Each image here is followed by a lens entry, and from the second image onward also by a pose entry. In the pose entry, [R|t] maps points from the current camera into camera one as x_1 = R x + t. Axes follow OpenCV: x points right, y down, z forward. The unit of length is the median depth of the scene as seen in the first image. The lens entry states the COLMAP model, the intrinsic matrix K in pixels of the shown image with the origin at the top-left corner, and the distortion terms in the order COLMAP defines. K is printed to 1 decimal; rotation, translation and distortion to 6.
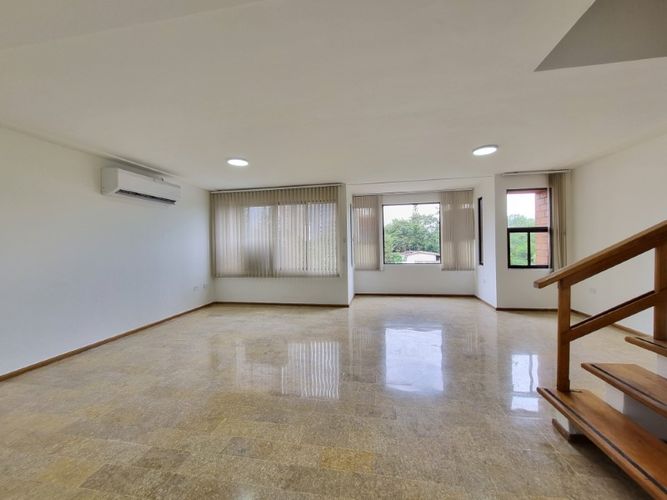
lens RADIAL K [[259.5, 0, 335.9], [0, 259.5, 243.9], [0, 0, 1]] dist [0.003397, -0.001475]
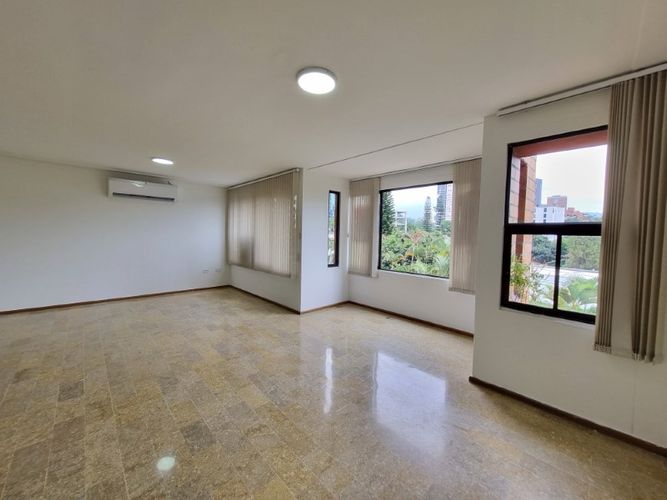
lens RADIAL K [[259.5, 0, 334.8], [0, 259.5, 244.3], [0, 0, 1]] dist [0.003397, -0.001475]
pose [[0.808827, 0.058527, -0.585127, 0.620782], [-0.037018, 0.998129, 0.048666, -0.032182], [0.586880, -0.017702, 0.809480, 0.379407]]
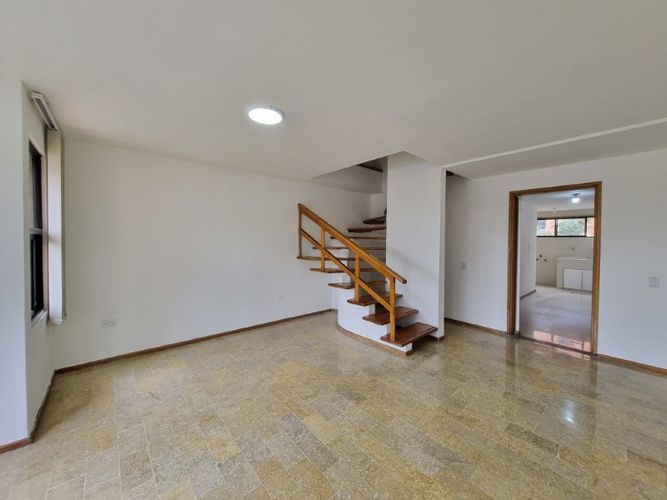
lens RADIAL K [[259.5, 0, 337.0], [0, 259.5, 248.3], [0, 0, 1]] dist [0.003397, -0.001475]
pose [[-0.786333, -0.007425, 0.617758, 0.034444], [0.006407, 0.999776, 0.020172, -0.033114], [-0.617770, 0.019820, -0.786109, 0.912868]]
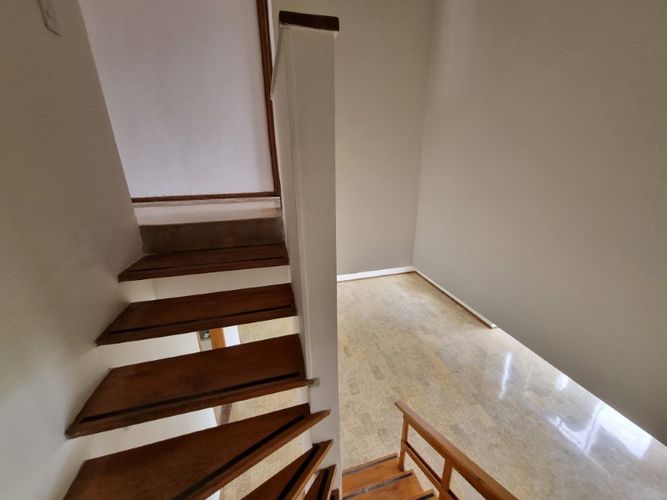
lens RADIAL K [[259.5, 0, 340.1], [0, 259.5, 244.0], [0, 0, 1]] dist [0.003397, -0.001475]
pose [[0.424385, 0.291071, -0.857423, 0.578979], [-0.002010, 0.947225, 0.320562, -0.406458], [0.905479, -0.134318, 0.402574, 0.083956]]
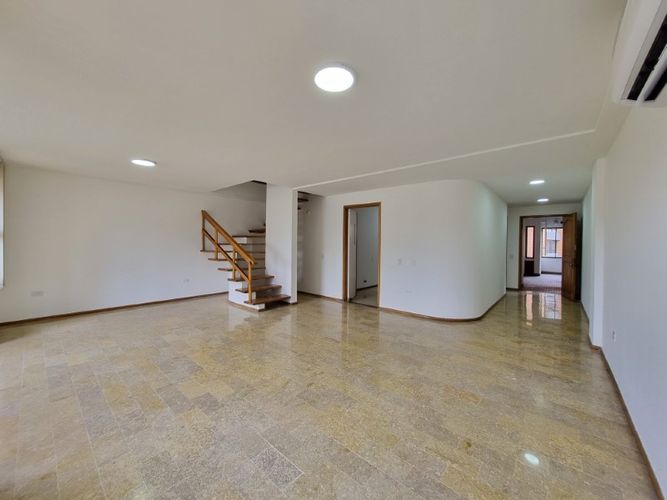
lens RADIAL K [[259.5, 0, 337.0], [0, 259.5, 248.3], [0, 0, 1]] dist [0.003397, -0.001475]
pose [[-0.862873, -0.001087, 0.505420, -0.441712], [0.005738, 0.999912, 0.011947, -0.007448], [-0.505389, 0.013209, -0.862791, 1.004314]]
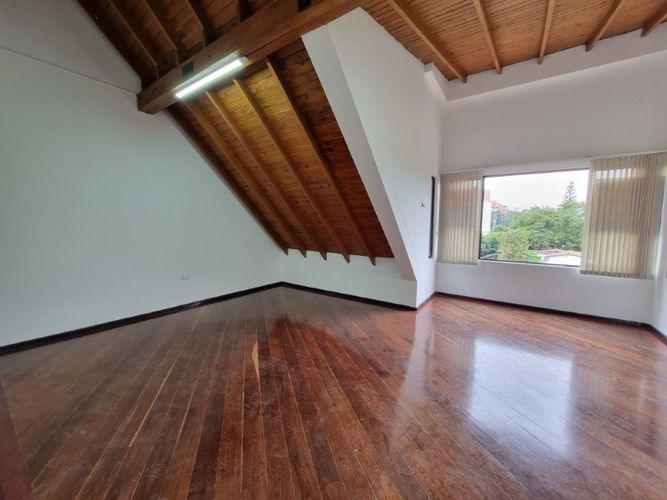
lens RADIAL K [[259.5, 0, 335.1], [0, 259.5, 248.9], [0, 0, 1]] dist [0.003397, -0.001475]
pose [[0.907529, 0.064954, -0.414935, 0.152564], [-0.040808, 0.996931, 0.066807, 0.018690], [0.418001, -0.043697, 0.907395, 0.225701]]
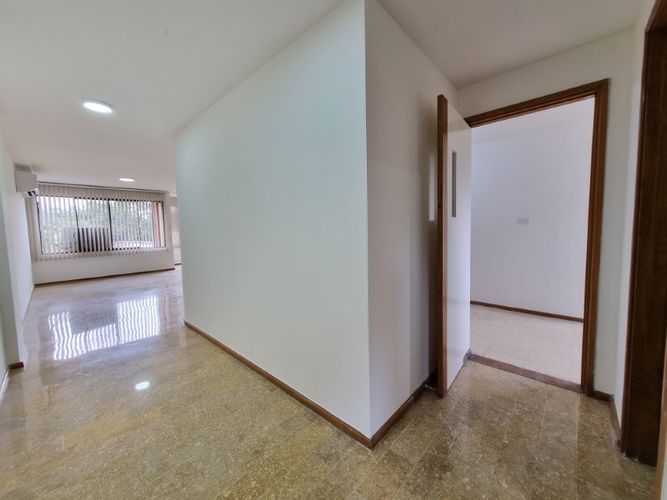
lens RADIAL K [[259.5, 0, 334.4], [0, 259.5, 248.7], [0, 0, 1]] dist [0.003397, -0.001475]
pose [[0.537535, -0.050262, 0.841742, -0.732105], [0.009225, 0.998513, 0.053732, 0.030800], [-0.843191, -0.021118, 0.537199, -0.670419]]
